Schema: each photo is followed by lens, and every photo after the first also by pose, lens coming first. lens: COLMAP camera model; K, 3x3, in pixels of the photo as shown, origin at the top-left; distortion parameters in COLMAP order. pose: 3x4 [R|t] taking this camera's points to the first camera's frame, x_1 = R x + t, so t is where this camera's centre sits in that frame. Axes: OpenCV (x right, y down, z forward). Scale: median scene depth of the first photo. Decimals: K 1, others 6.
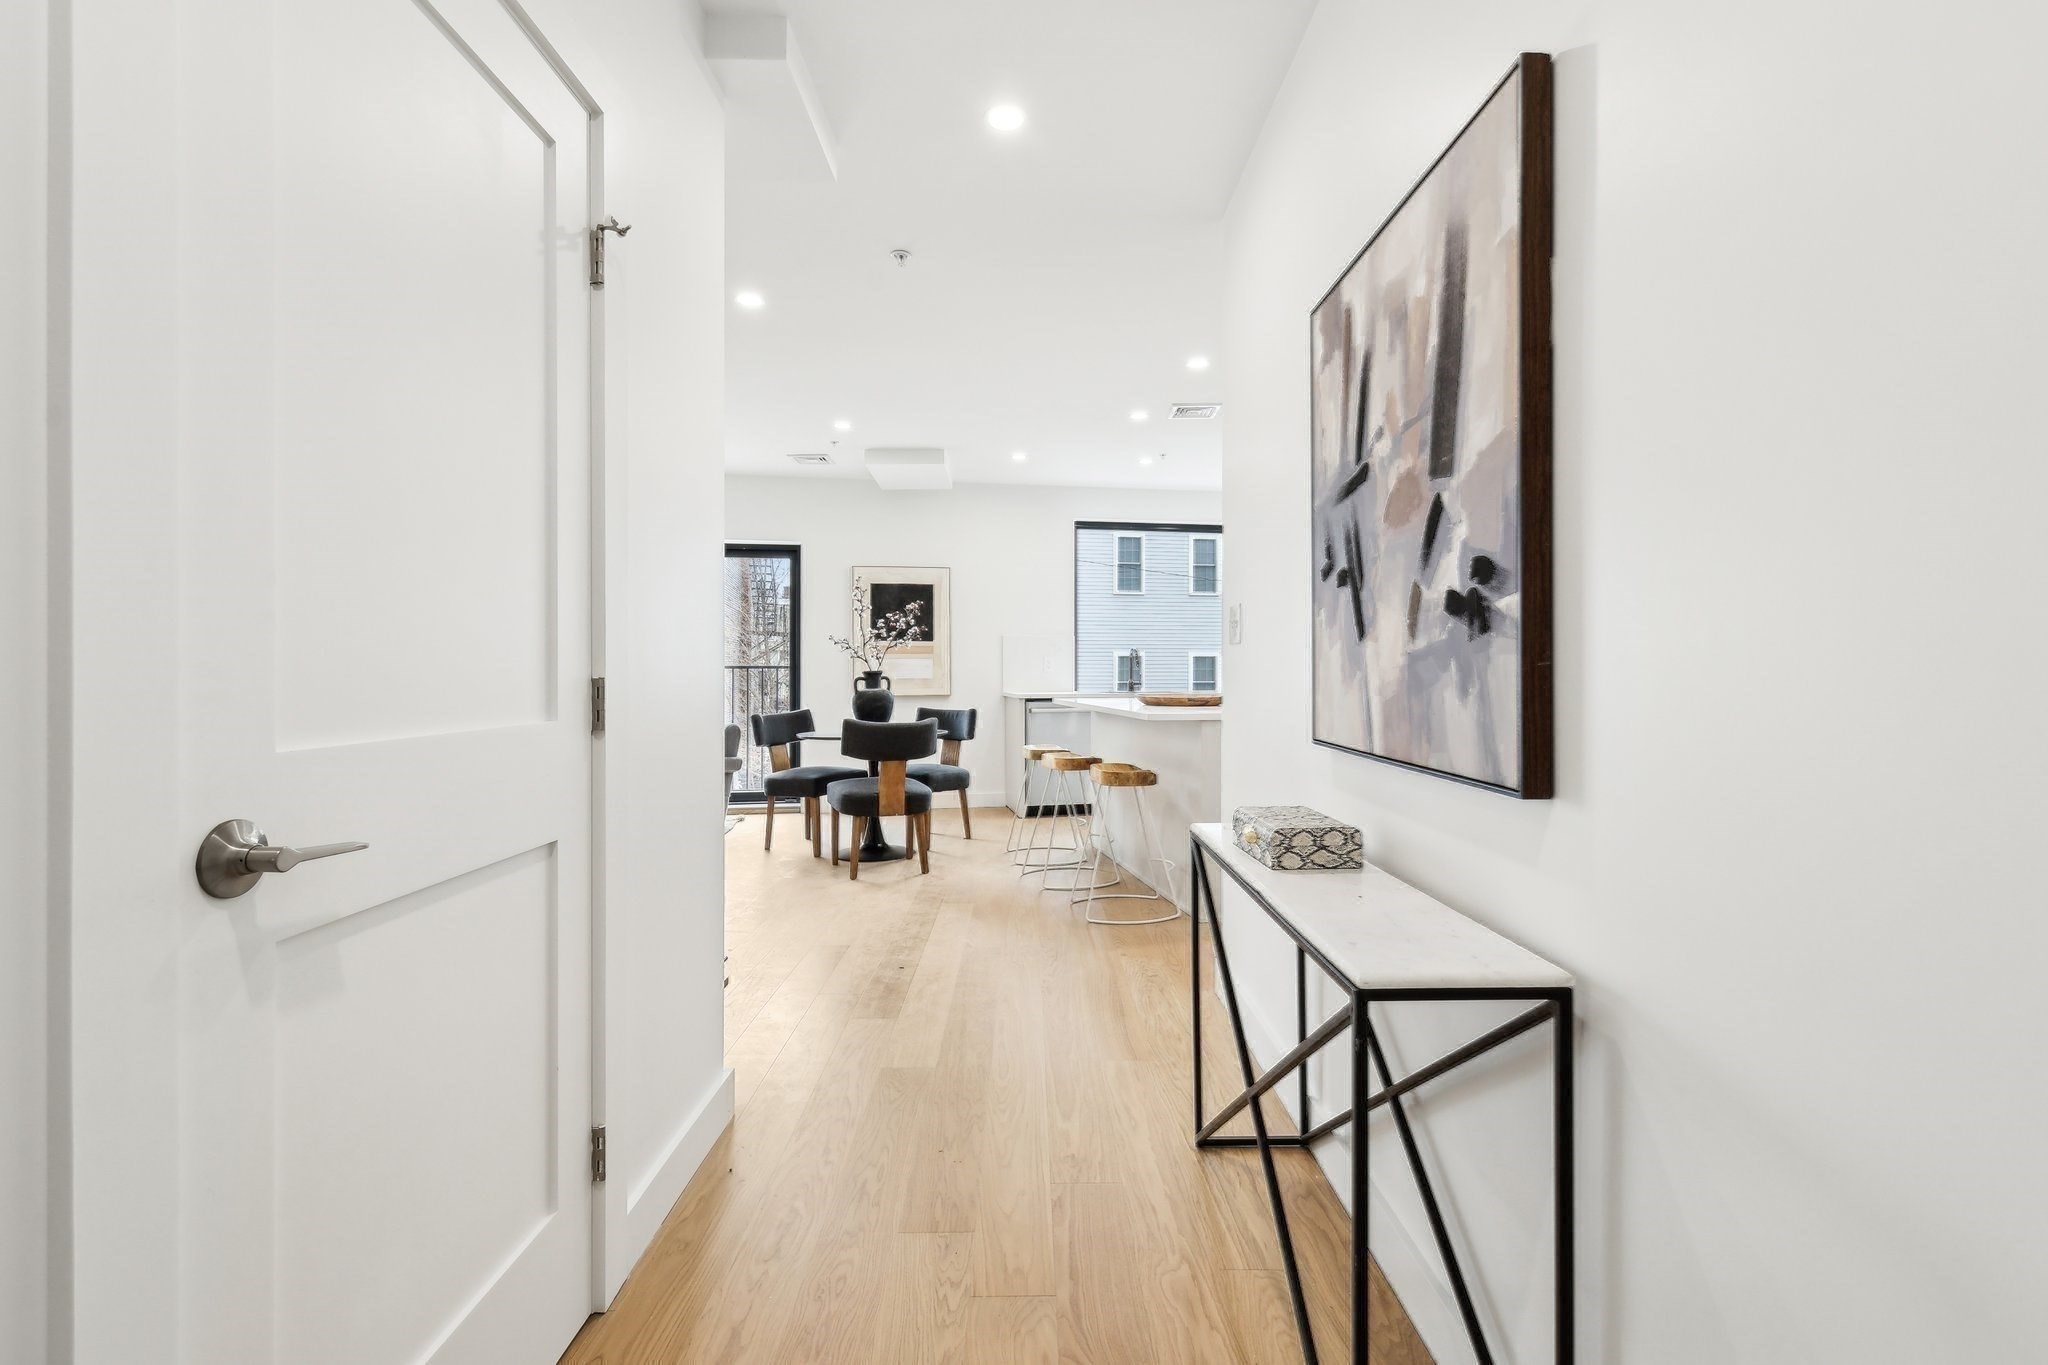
lens RADIAL K [[920.0, 0, 1021.4], [0, 920.0, 672.0], [0, 0, 1]] dist [0.000215, 0.000059]
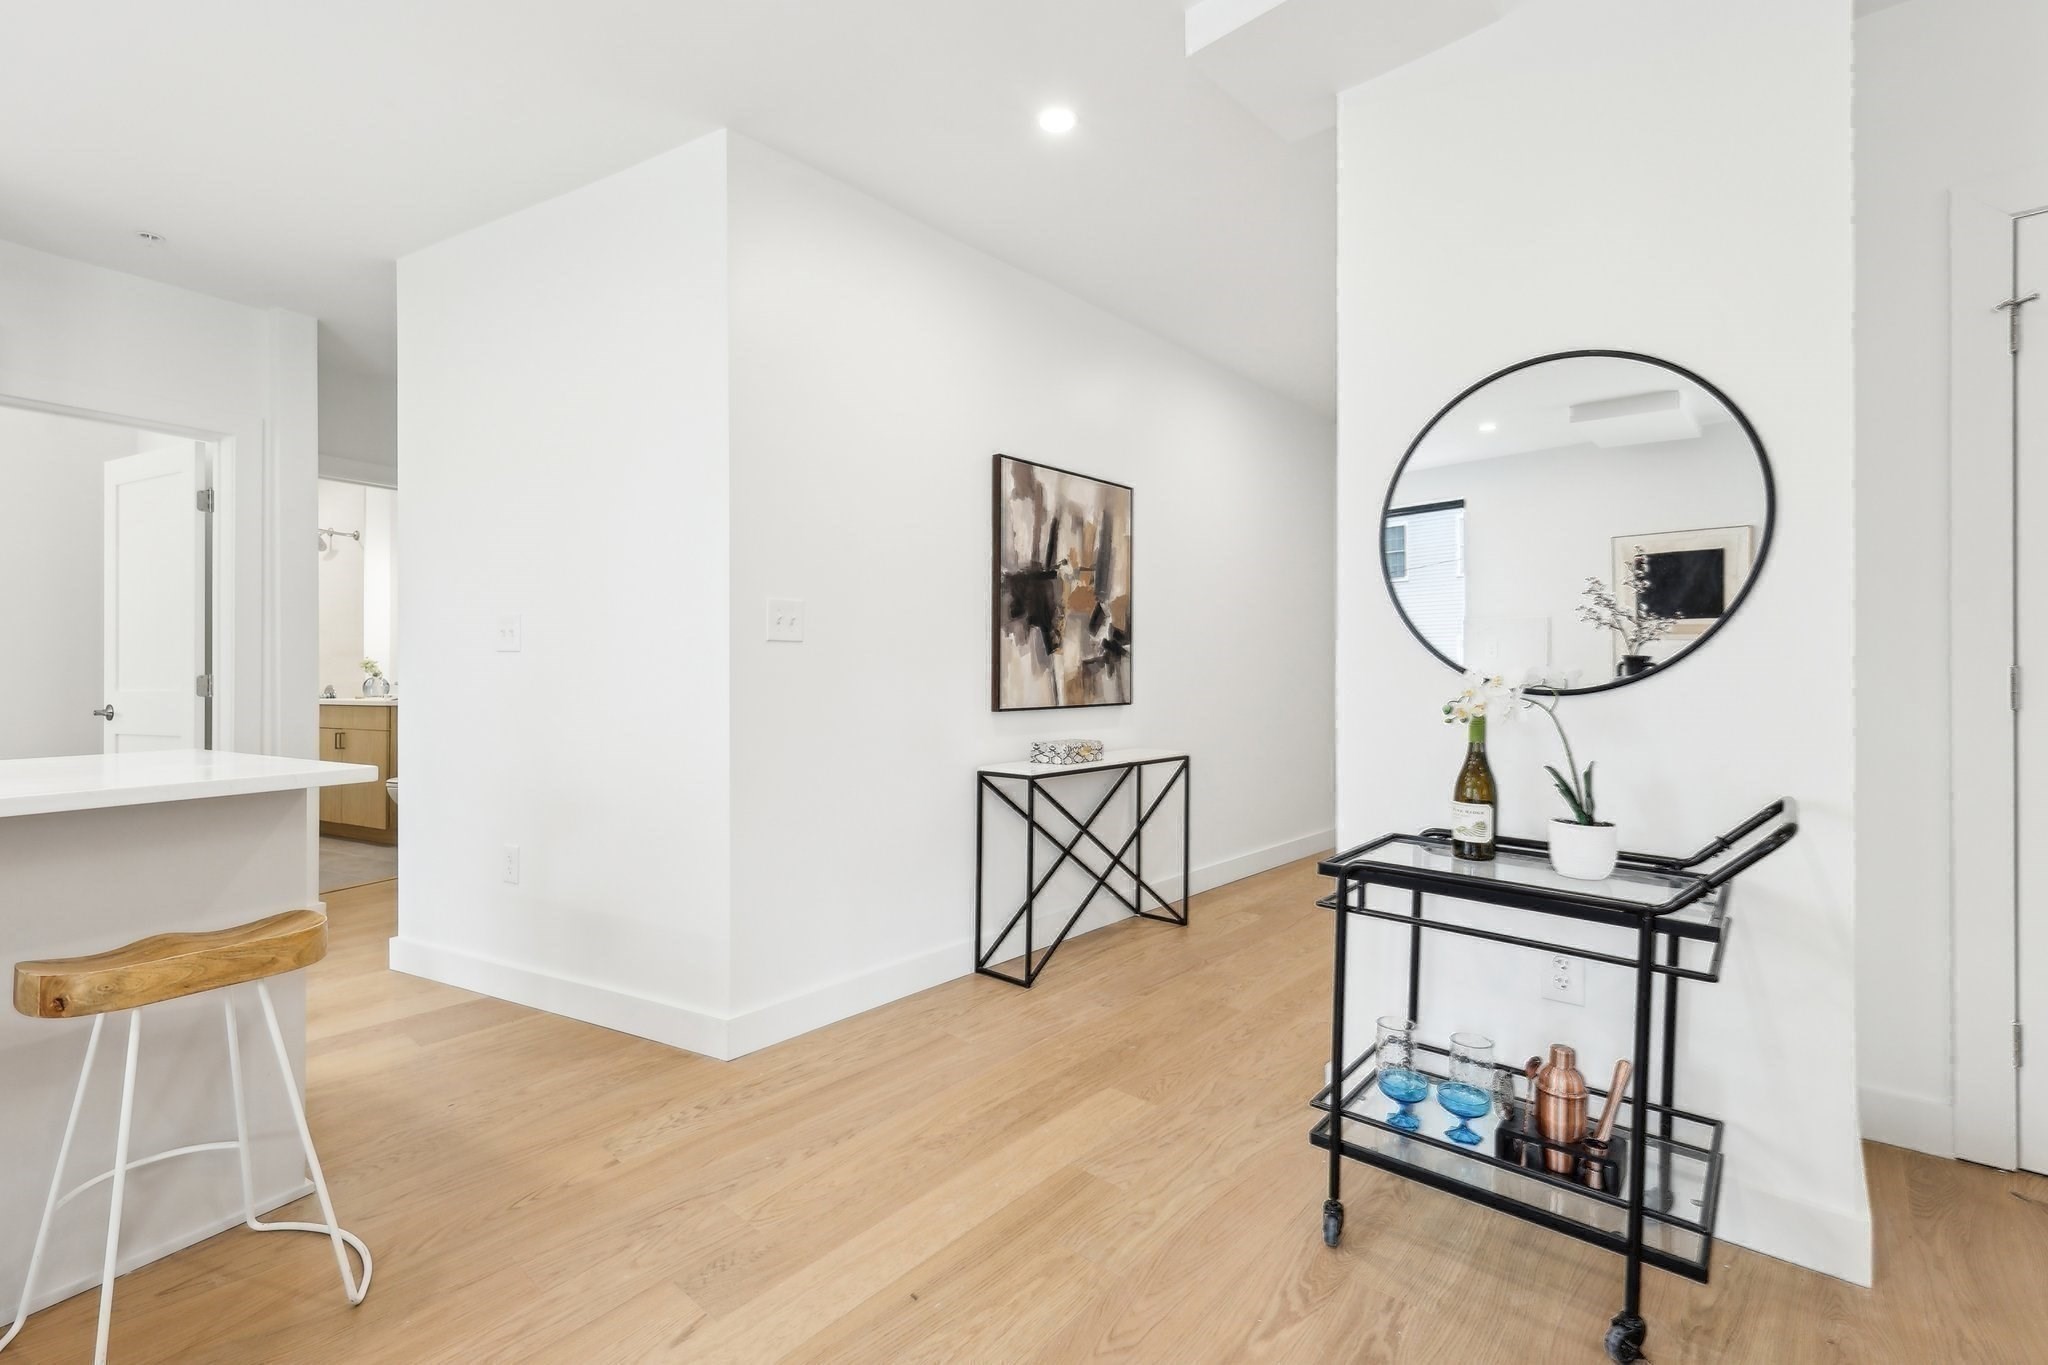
lens RADIAL K [[920.0, 0, 1021.4], [0, 920.0, 672.0], [0, 0, 1]] dist [0.000215, 0.000059]
pose [[-0.752142, -0.004802, 0.658983, -0.993759], [0.002058, 0.999951, 0.009635, -0.013208], [-0.658997, 0.008603, -0.752096, 2.712017]]
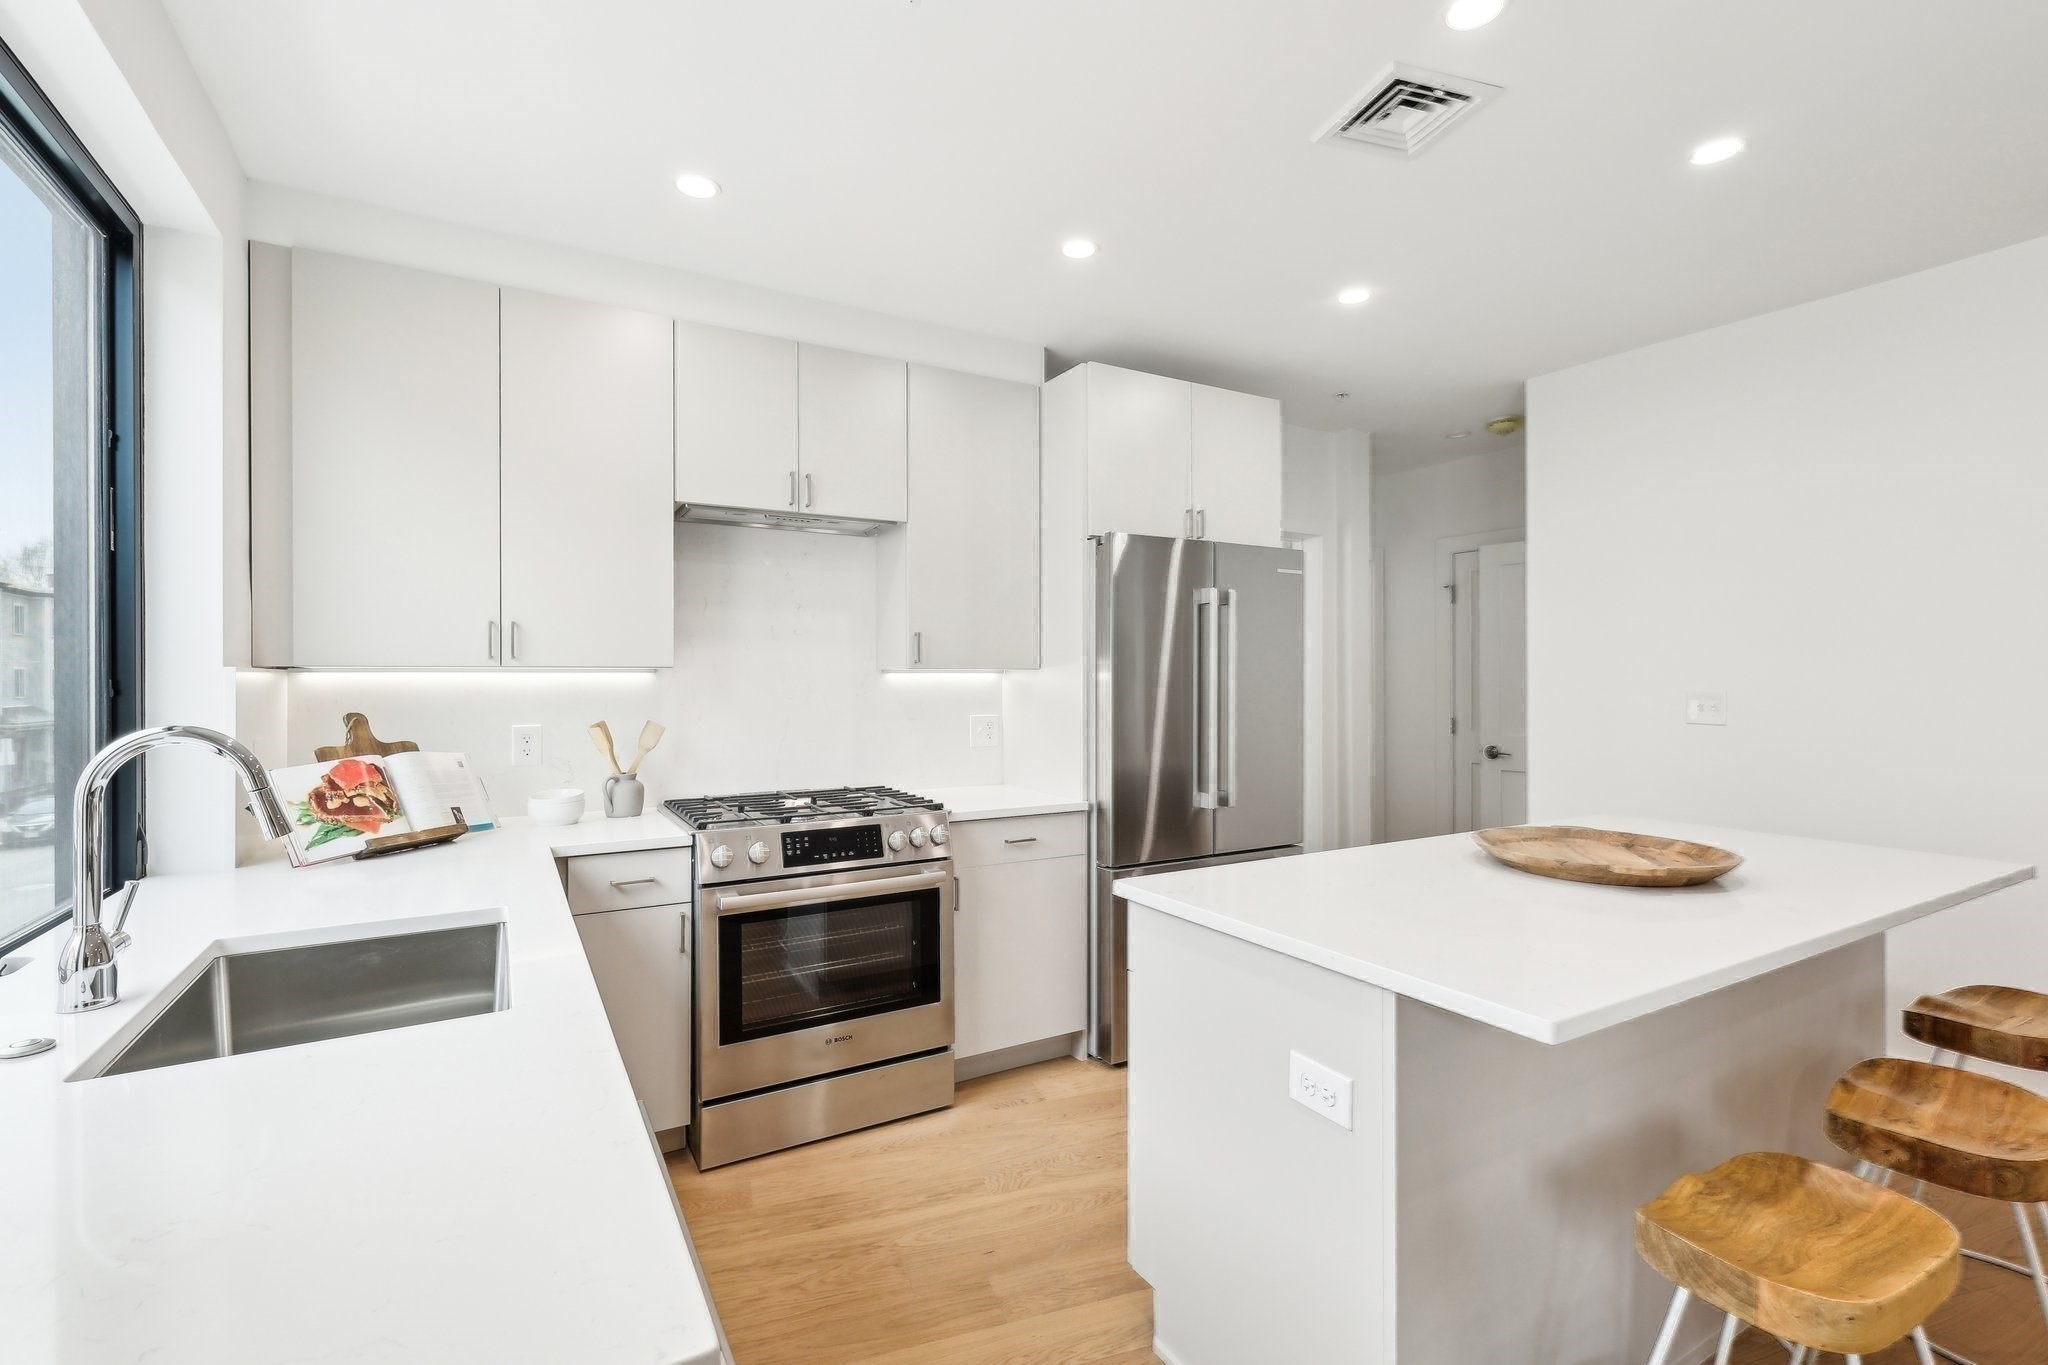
lens RADIAL K [[920.0, 0, 1021.4], [0, 920.0, 672.0], [0, 0, 1]] dist [0.000215, 0.000059]
pose [[-0.350301, -0.004478, 0.936626, -0.406488], [0.000145, 0.999988, 0.004835, -0.166669], [-0.936637, 0.001829, -0.350296, 4.140464]]
